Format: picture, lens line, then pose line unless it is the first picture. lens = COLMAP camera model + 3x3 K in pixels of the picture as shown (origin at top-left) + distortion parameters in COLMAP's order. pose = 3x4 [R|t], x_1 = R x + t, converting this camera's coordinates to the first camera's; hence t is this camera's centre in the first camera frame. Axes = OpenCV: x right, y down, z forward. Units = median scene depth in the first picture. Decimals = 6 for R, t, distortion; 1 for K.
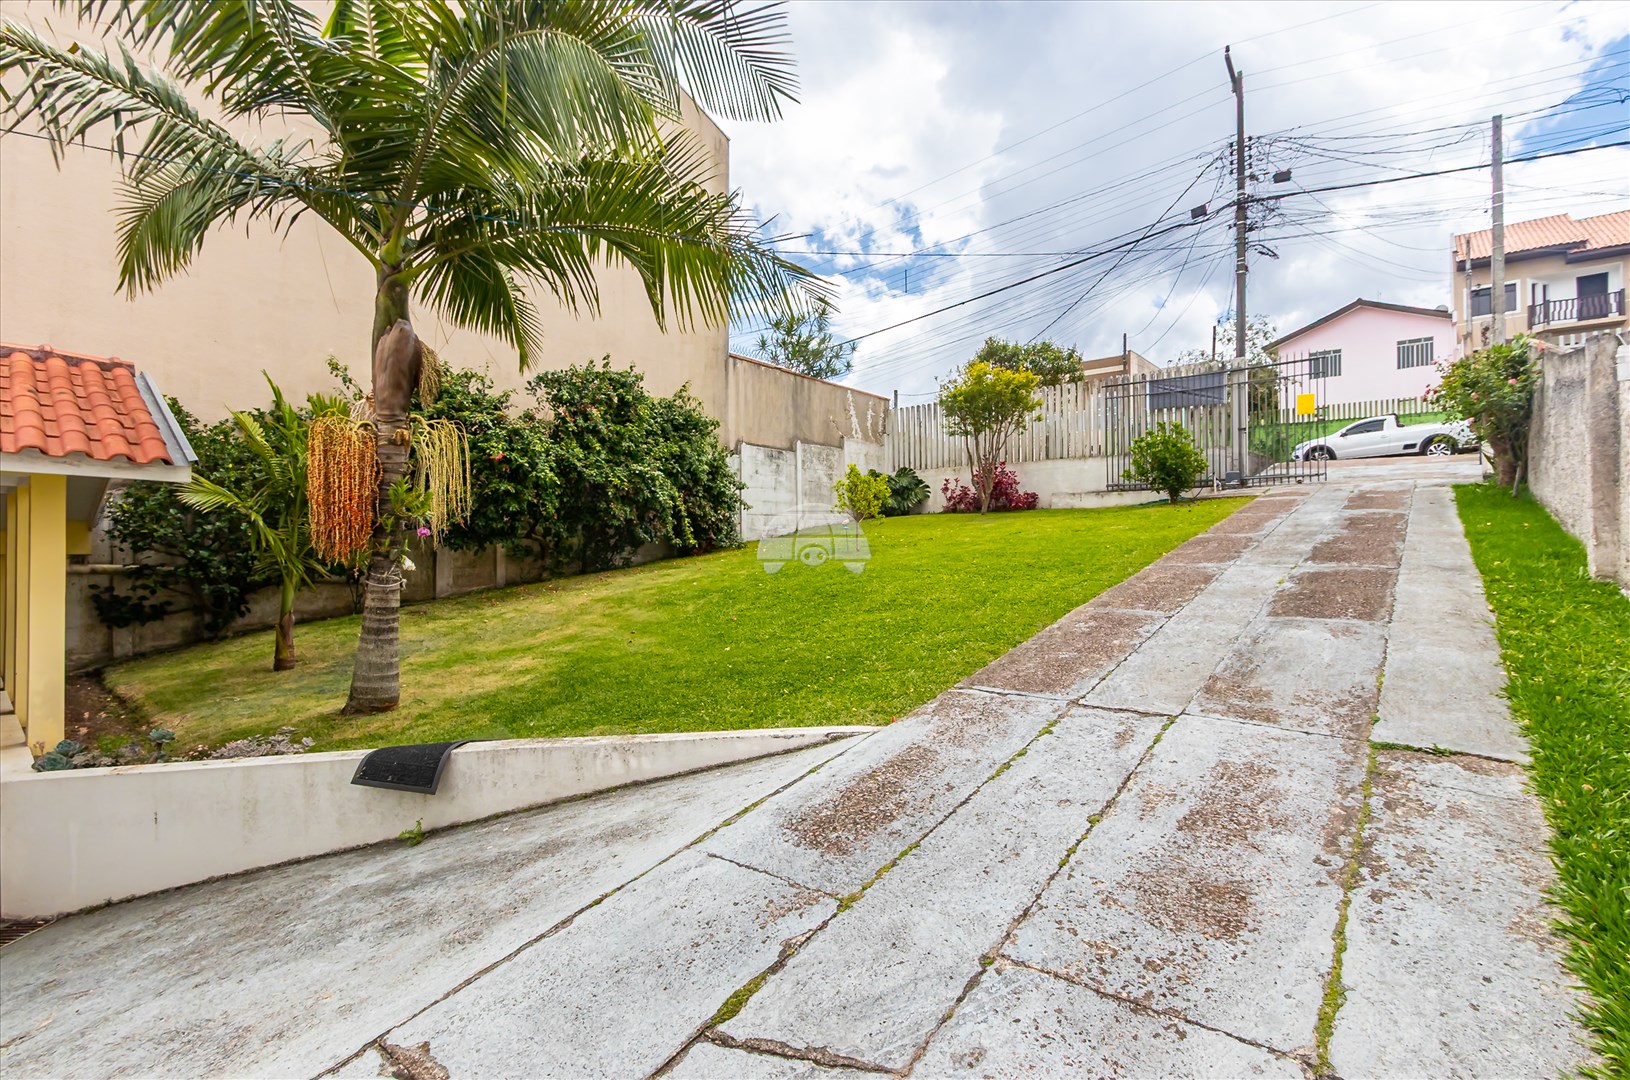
lens RADIAL K [[740.4, 0, 812.6], [0, 740.4, 537.5], [0, 0, 1]] dist [-0.000590, -0.000146]
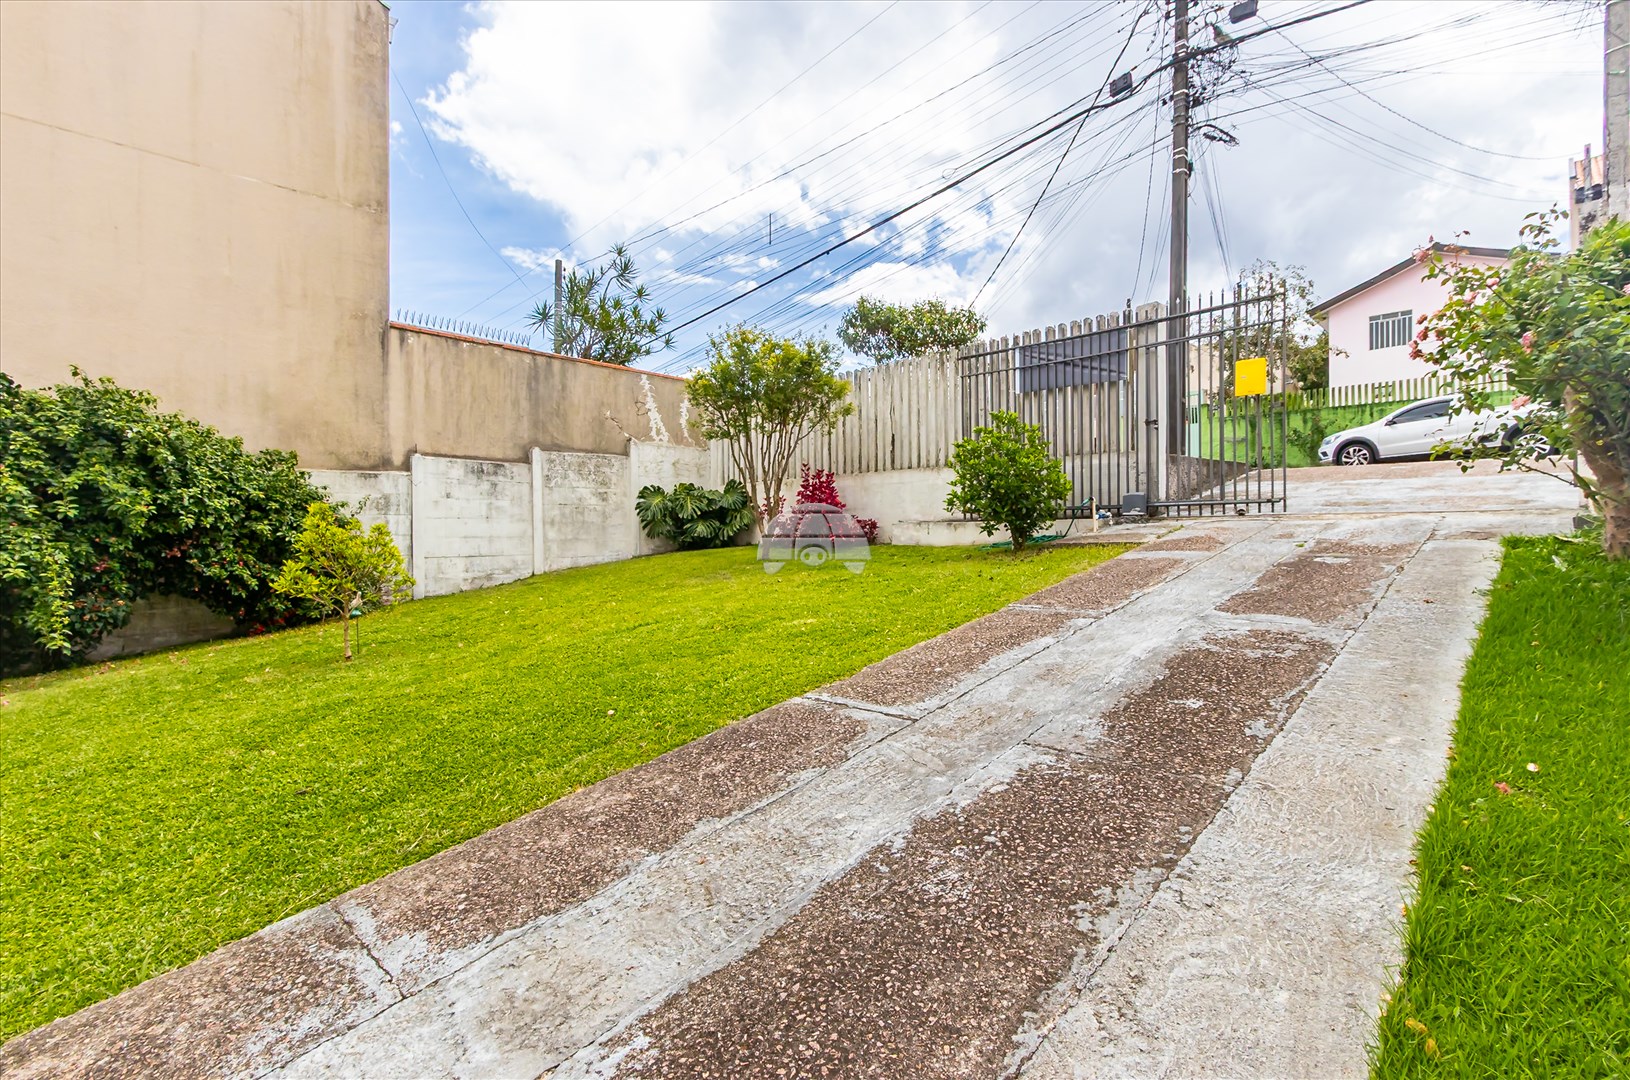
lens RADIAL K [[728.2, 0, 832.6], [0, 728.2, 535.0], [0, 0, 1]] dist [-0.000914, -0.000557]
pose [[0.996024, -0.003583, -0.089018, 0.333841], [0.004539, 0.999934, 0.010542, -0.055659], [0.088975, -0.010904, 0.995974, 0.347626]]
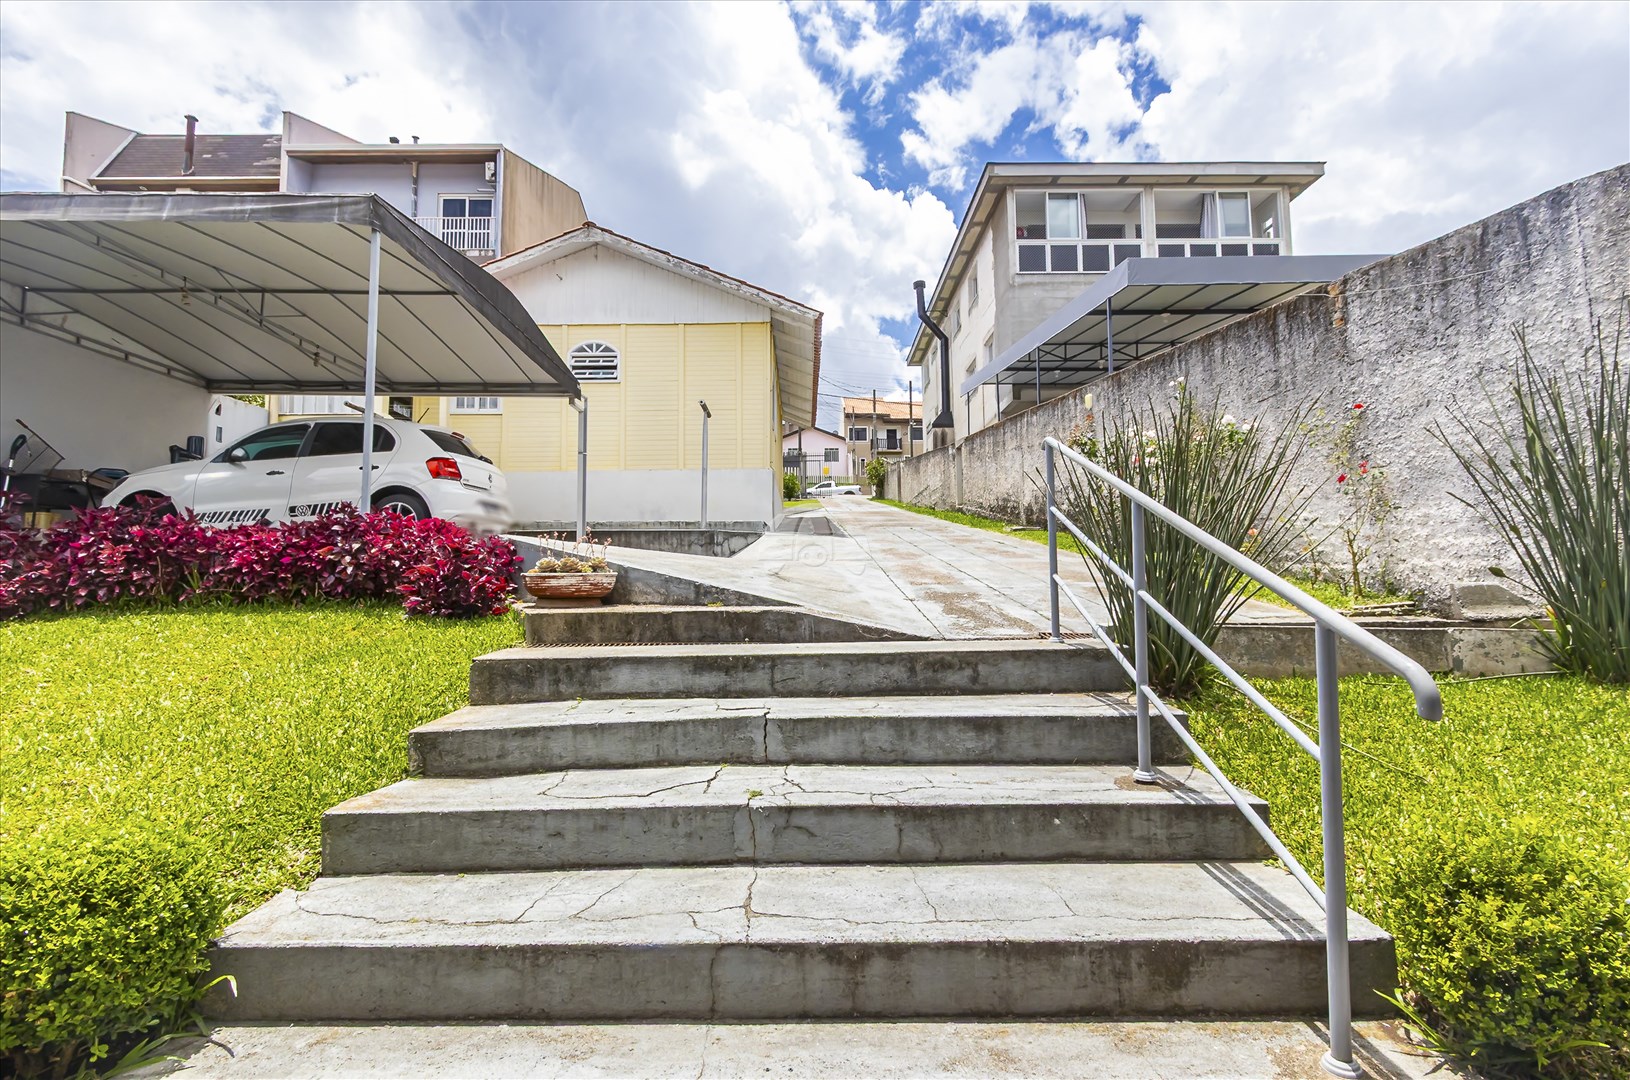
lens RADIAL K [[740.4, 0, 812.6], [0, 740.4, 537.5], [0, 0, 1]] dist [-0.000590, -0.000146]
pose [[0.758872, 0.046368, 0.649587, -1.039774], [0.002820, 0.997219, -0.074476, 0.247088], [-0.651234, 0.058350, 0.756631, -0.952637]]
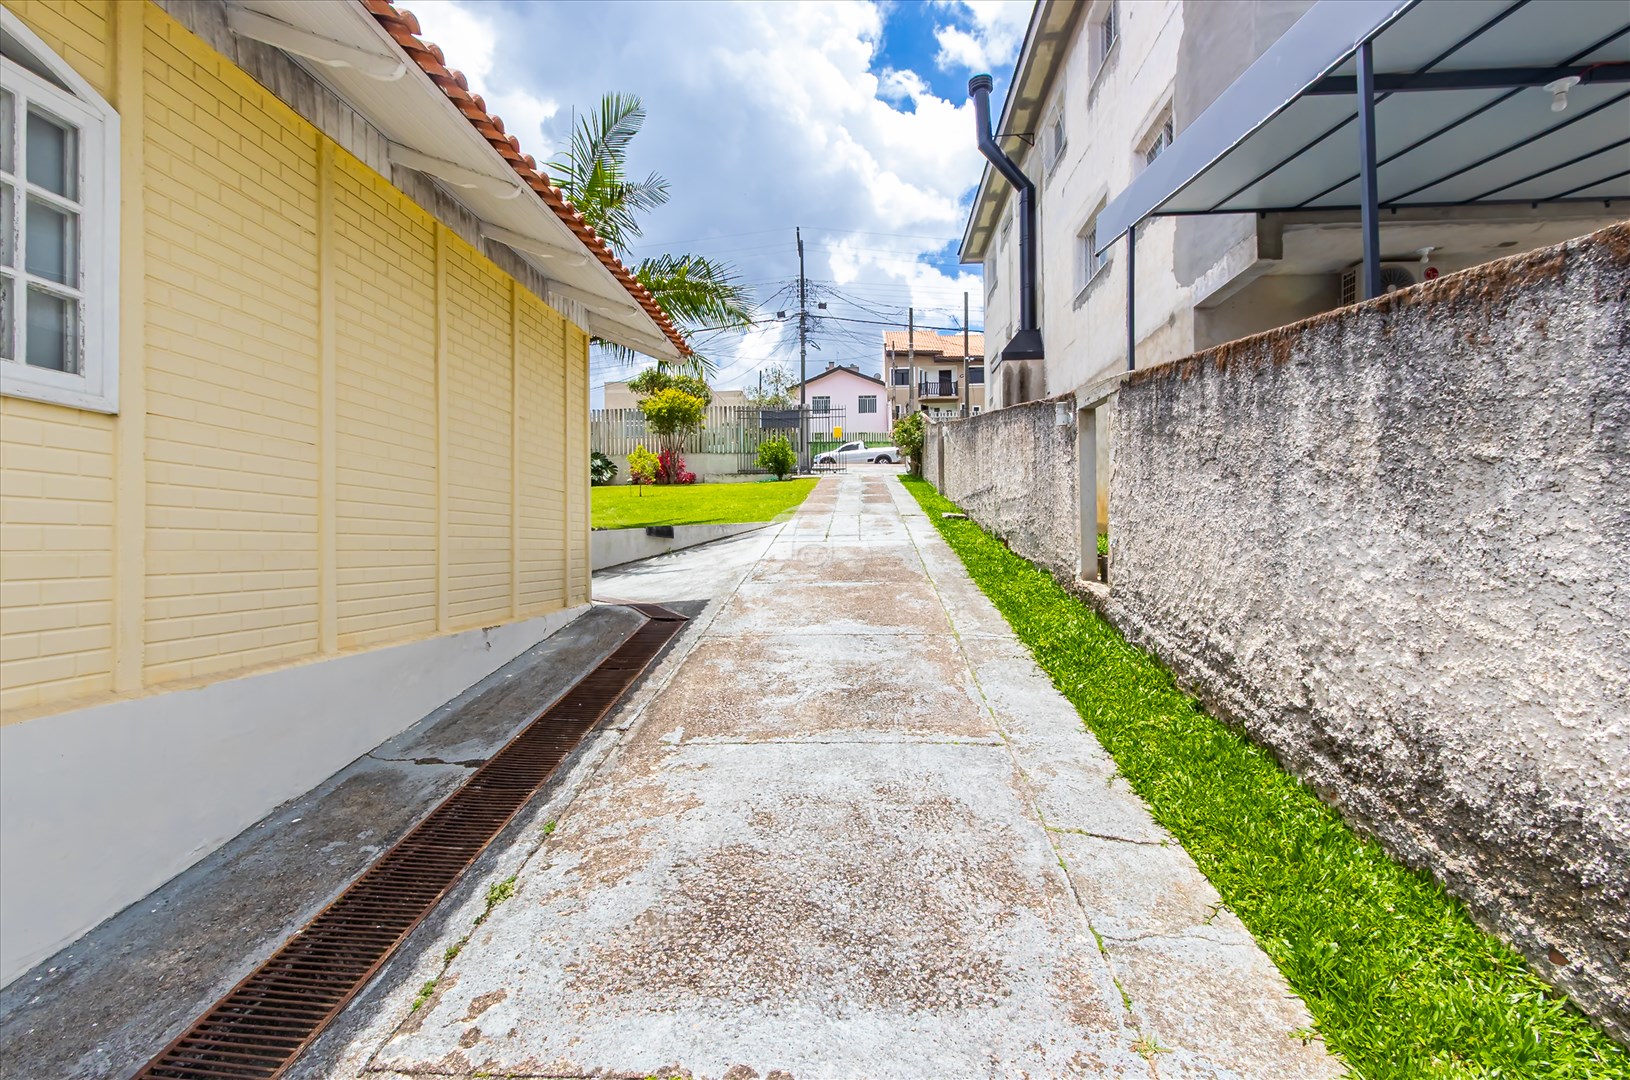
lens RADIAL K [[740.4, 0, 812.6], [0, 740.4, 537.5], [0, 0, 1]] dist [-0.000590, -0.000146]
pose [[0.808050, 0.000558, 0.589114, -0.440895], [0.000954, 0.999997, -0.002257, 0.082675], [-0.589114, 0.002386, 0.808047, -0.439347]]
